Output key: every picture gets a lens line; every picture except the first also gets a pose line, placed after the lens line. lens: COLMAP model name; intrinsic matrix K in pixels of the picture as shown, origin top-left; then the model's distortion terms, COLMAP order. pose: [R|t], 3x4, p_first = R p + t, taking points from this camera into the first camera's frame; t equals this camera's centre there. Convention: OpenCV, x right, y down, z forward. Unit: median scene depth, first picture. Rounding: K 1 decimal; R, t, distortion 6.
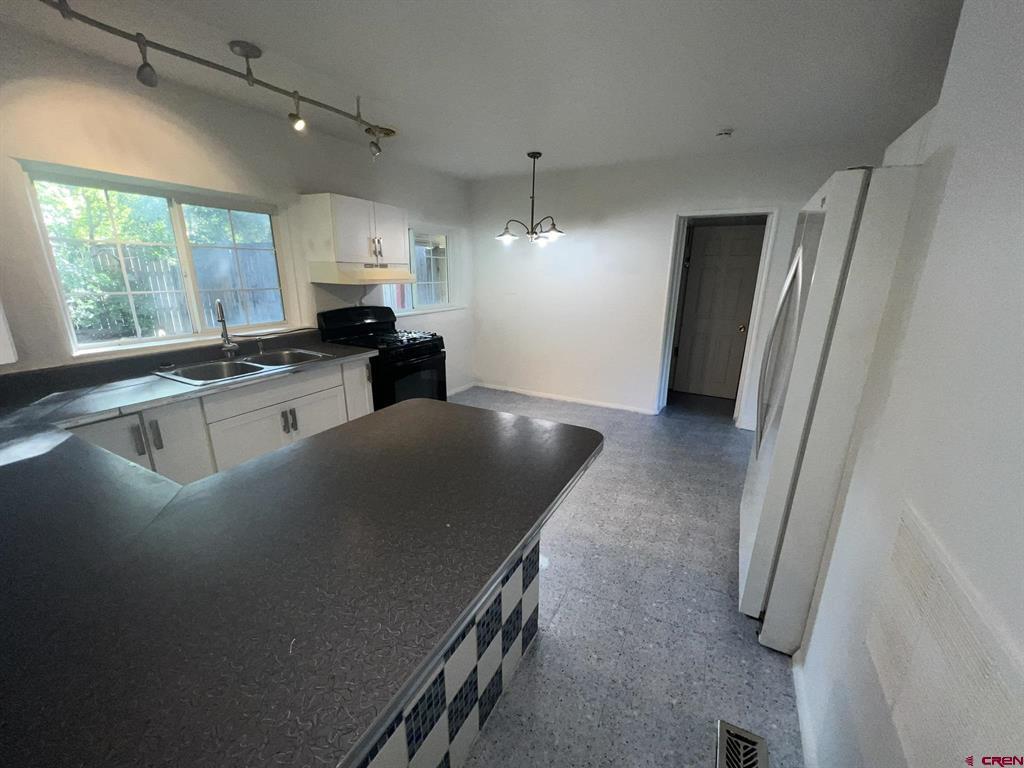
lens RADIAL K [[406.1, 0, 510.4], [0, 406.1, 387.3], [0, 0, 1]] dist [-0.001814, -0.000314]
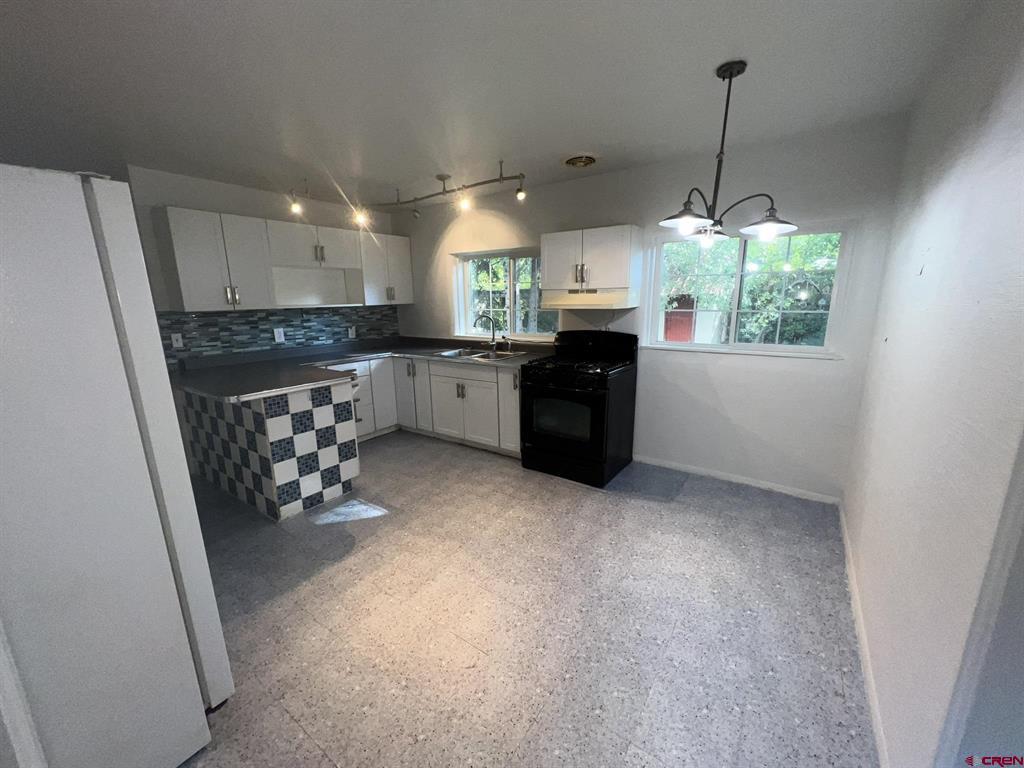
lens RADIAL K [[406.1, 0, 510.4], [0, 406.1, 387.3], [0, 0, 1]] dist [-0.001814, -0.000314]
pose [[-0.116773, 0.202321, -0.972332, 0.716890], [-0.264955, 0.937201, 0.226831, -0.252162], [0.957164, 0.284112, -0.055834, 0.934306]]
